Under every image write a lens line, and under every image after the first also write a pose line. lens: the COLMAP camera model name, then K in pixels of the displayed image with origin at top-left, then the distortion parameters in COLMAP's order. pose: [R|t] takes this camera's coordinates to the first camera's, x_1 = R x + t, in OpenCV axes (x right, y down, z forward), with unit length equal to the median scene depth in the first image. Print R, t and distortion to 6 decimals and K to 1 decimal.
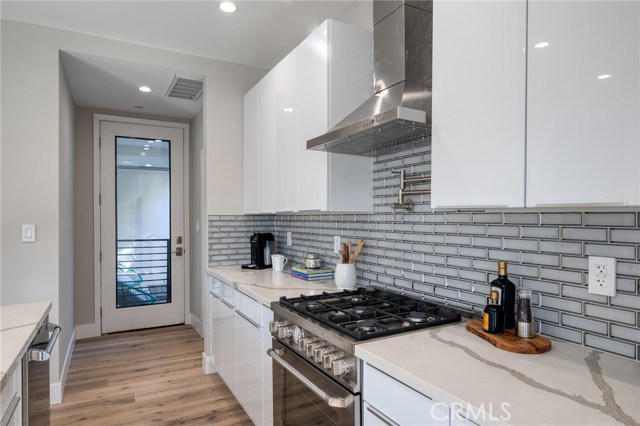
lens RADIAL K [[391.0, 0, 321.6], [0, 391.0, 219.1], [0, 0, 1]] dist [-0.003803, -0.001100]
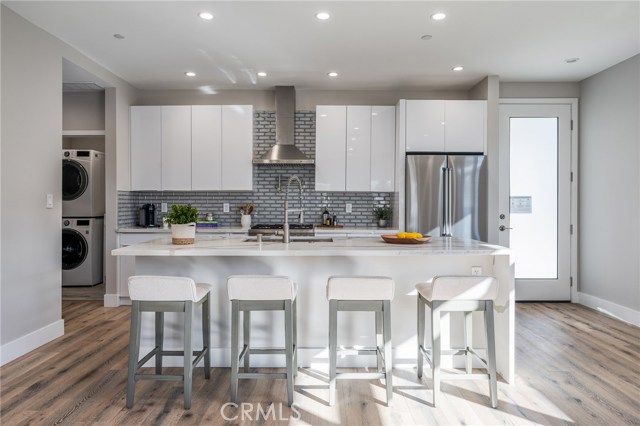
lens RADIAL K [[408.5, 0, 320.0], [0, 408.5, 213.0], [0, 0, 1]] dist [-0.001863, -0.000800]
pose [[0.495239, -0.018422, 0.868562, -1.224987], [0.001888, 0.999796, 0.020129, 0.041800], [-0.868755, -0.008329, 0.495172, -0.336933]]
